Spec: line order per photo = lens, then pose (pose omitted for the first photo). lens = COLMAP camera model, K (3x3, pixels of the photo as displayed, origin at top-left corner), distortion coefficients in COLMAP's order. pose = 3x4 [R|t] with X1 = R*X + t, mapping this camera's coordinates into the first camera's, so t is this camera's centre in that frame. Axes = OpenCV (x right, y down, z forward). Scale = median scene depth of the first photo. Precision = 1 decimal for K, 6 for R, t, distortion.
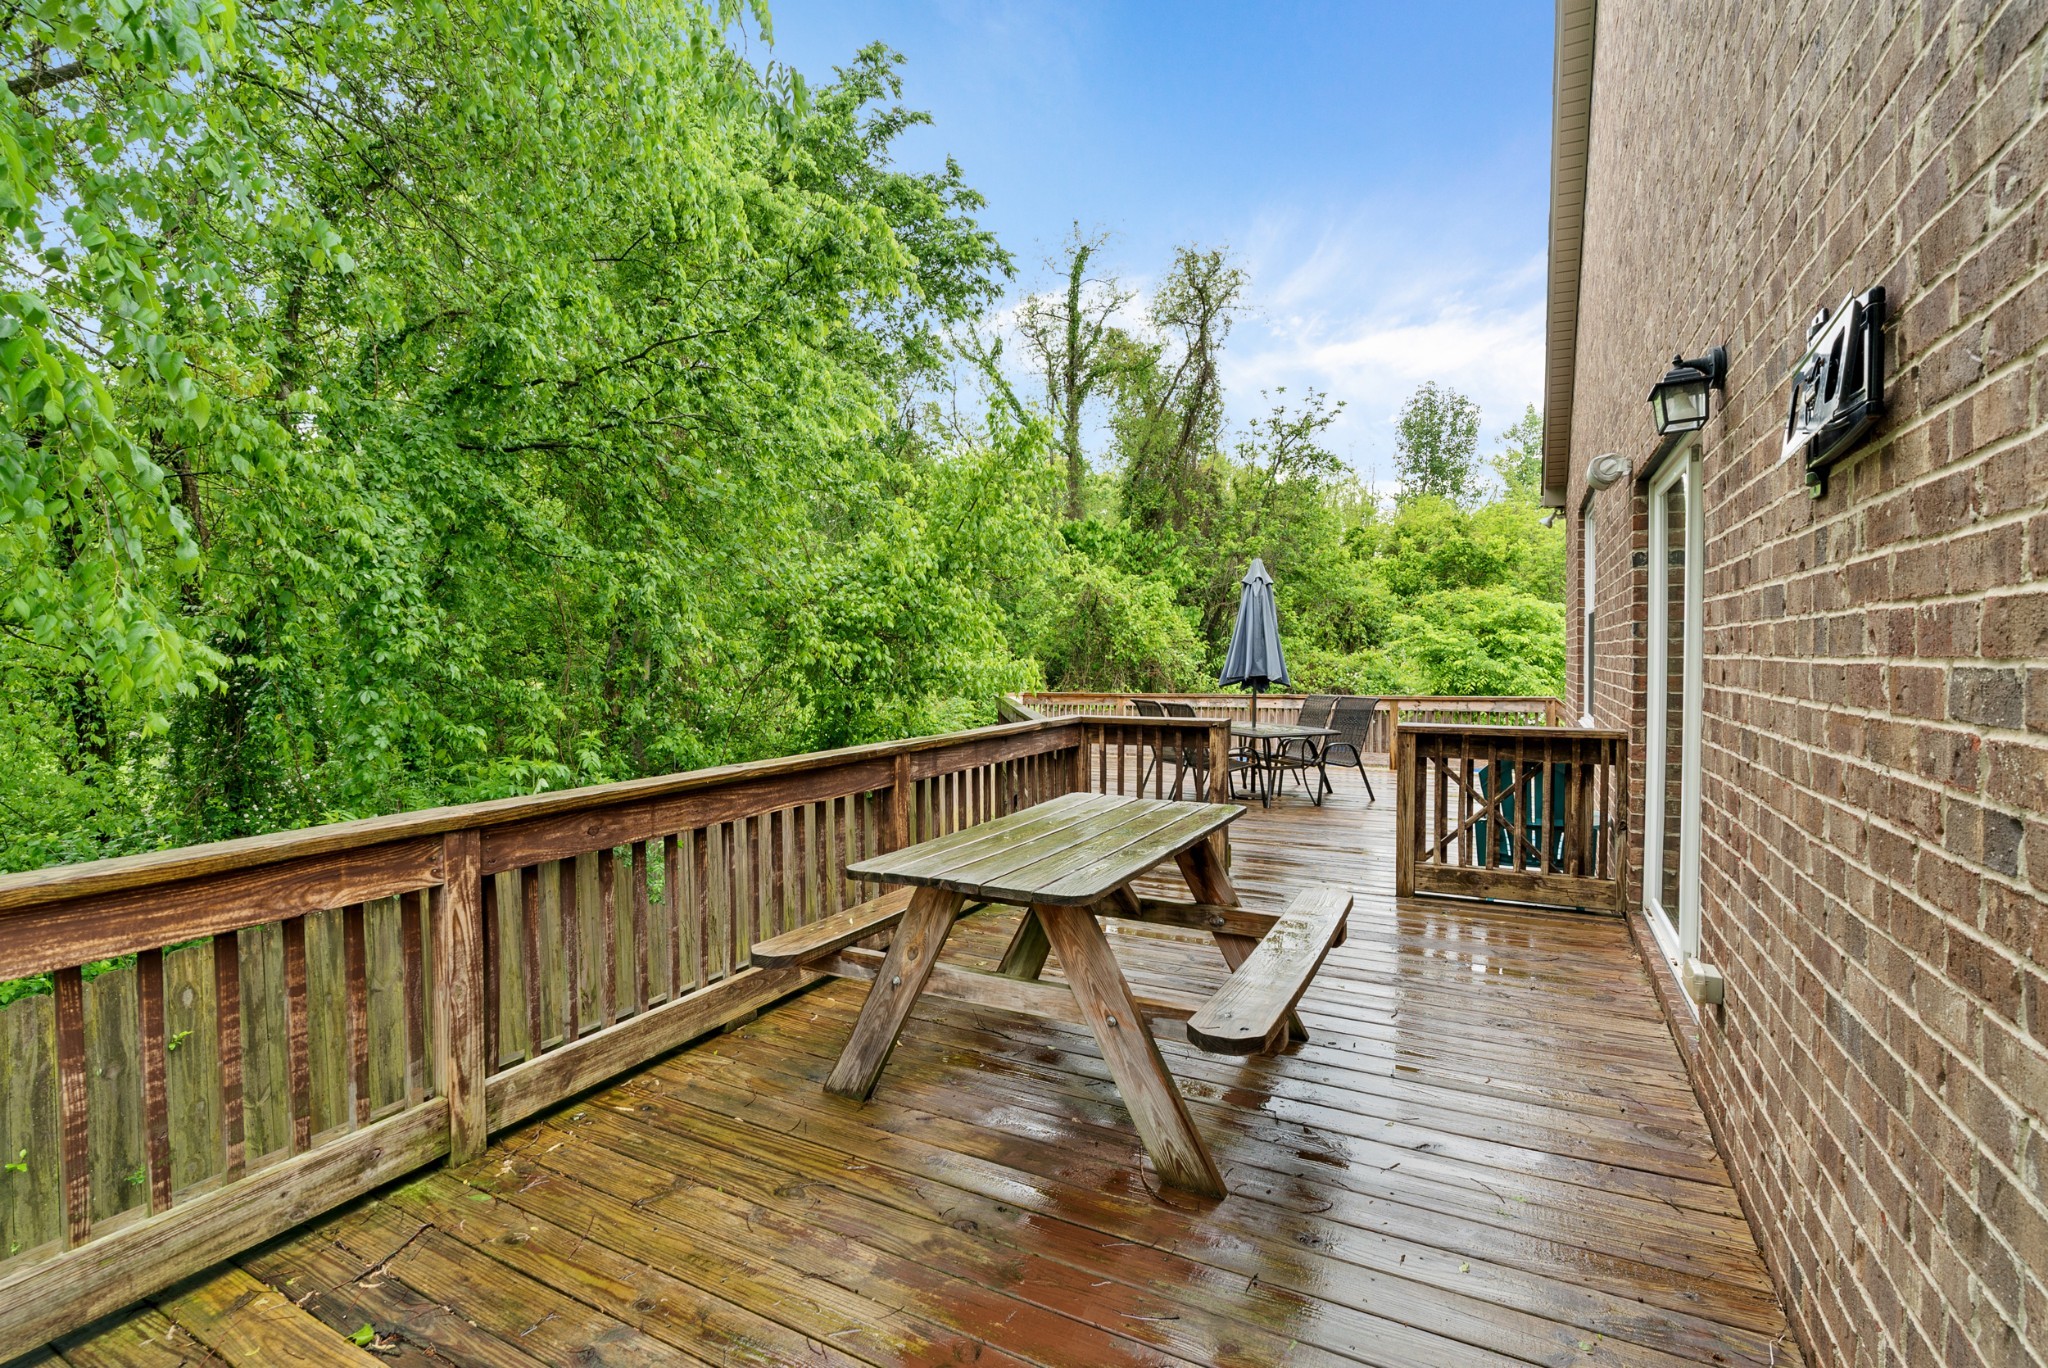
lens RADIAL K [[890.7, 0, 1048.4], [0, 890.7, 658.7], [0, 0, 1]] dist [-0.000209, 0.000254]
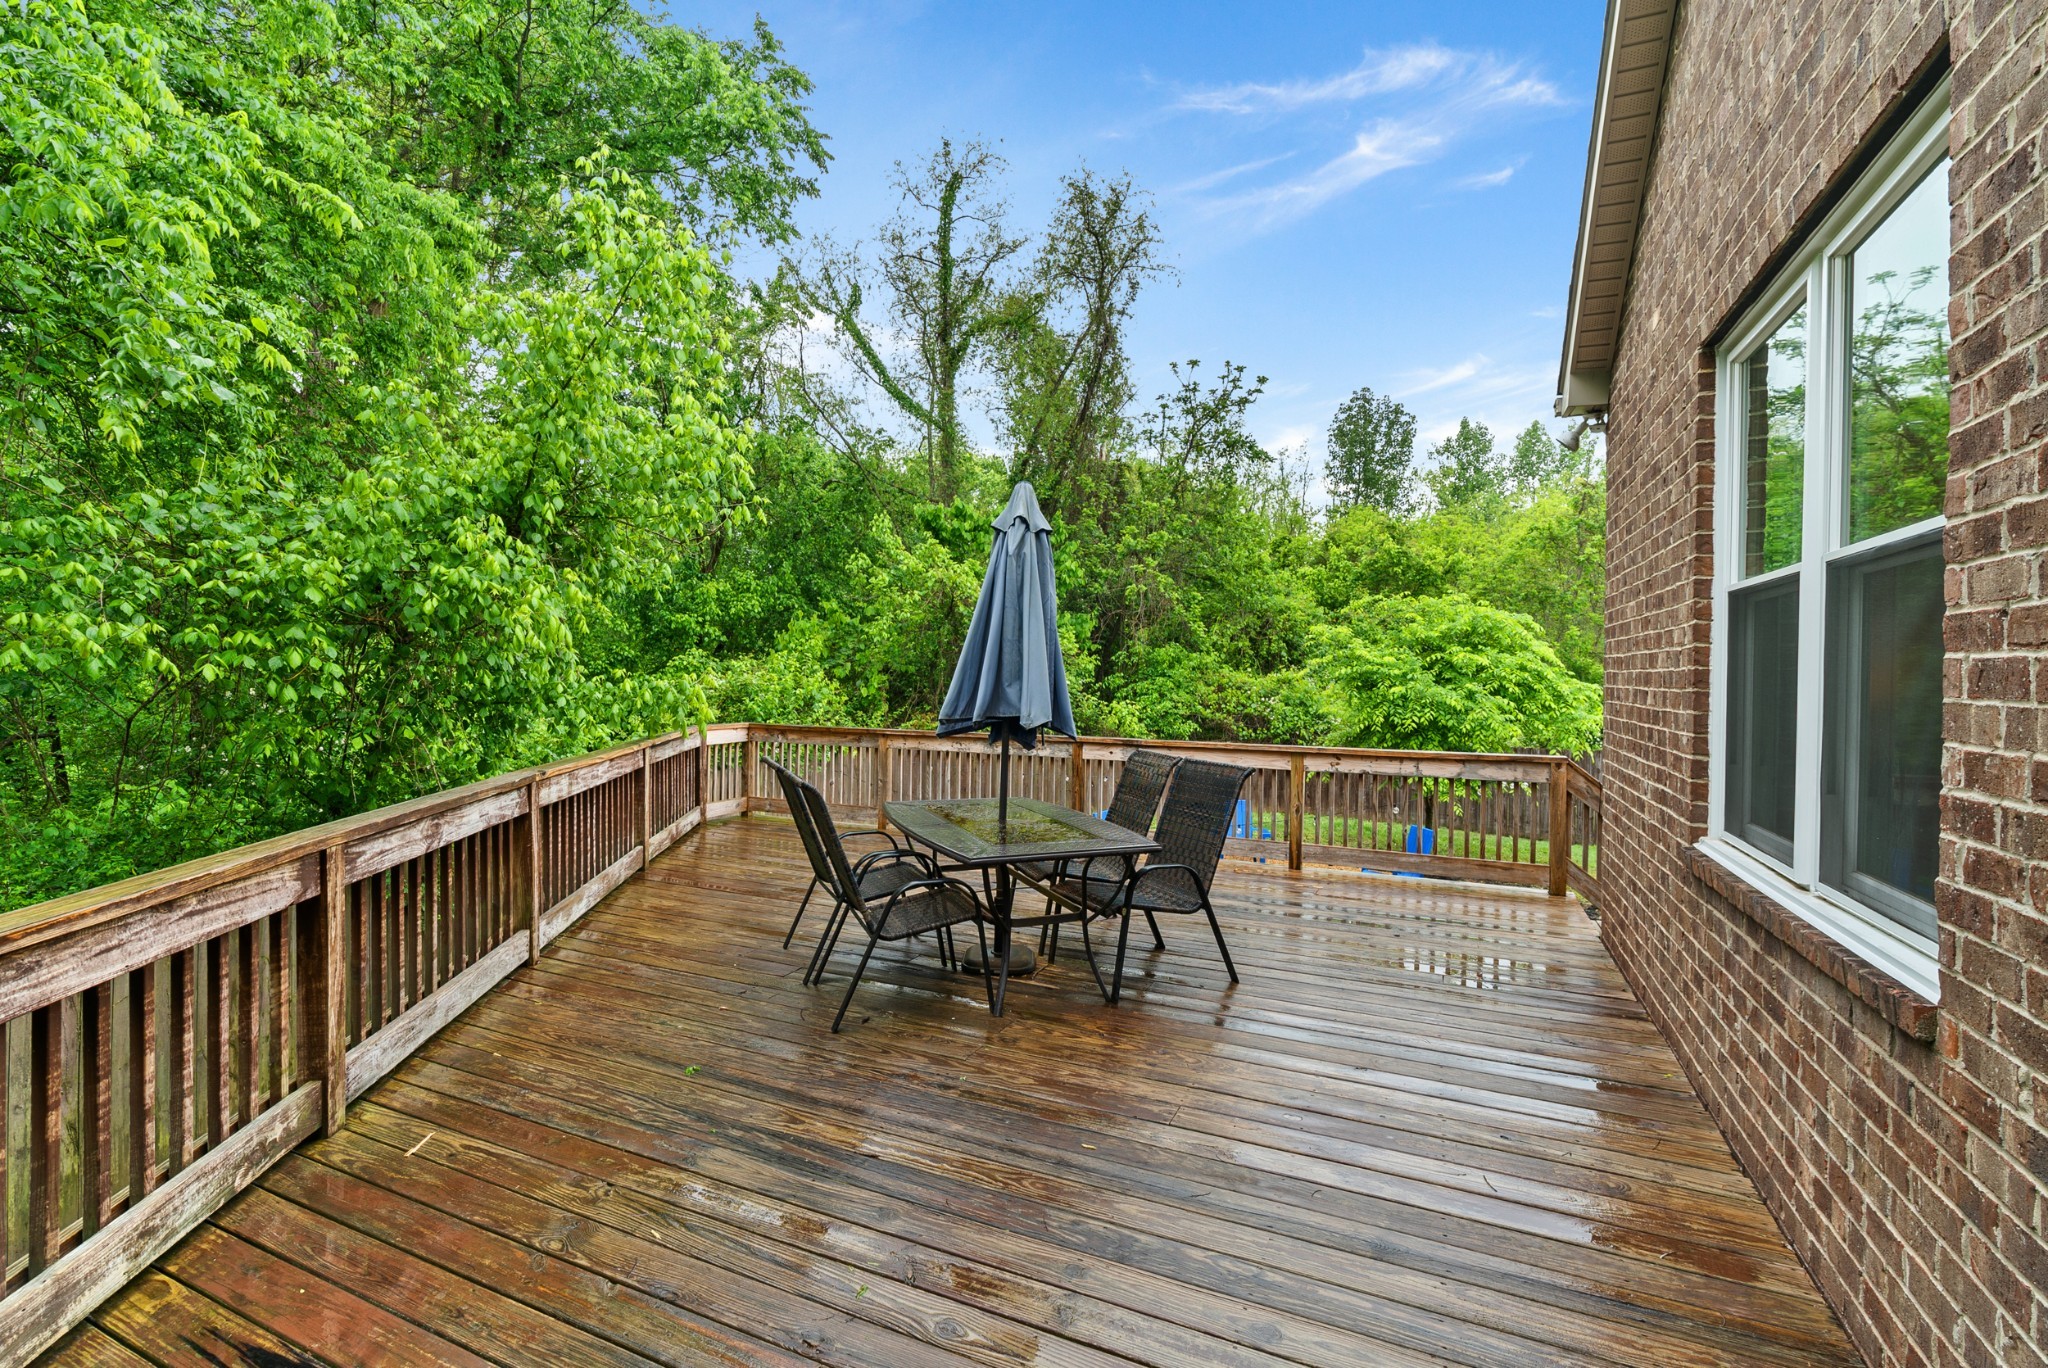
lens RADIAL K [[935.6, 0, 1022.2], [0, 935.6, 656.9], [0, 0, 1]] dist [-0.004930, 0.000506]
pose [[0.998110, 0.022102, 0.057342, 0.055293], [-0.021084, 0.999610, -0.018303, -0.001014], [-0.057724, 0.017060, 0.998187, 0.127190]]
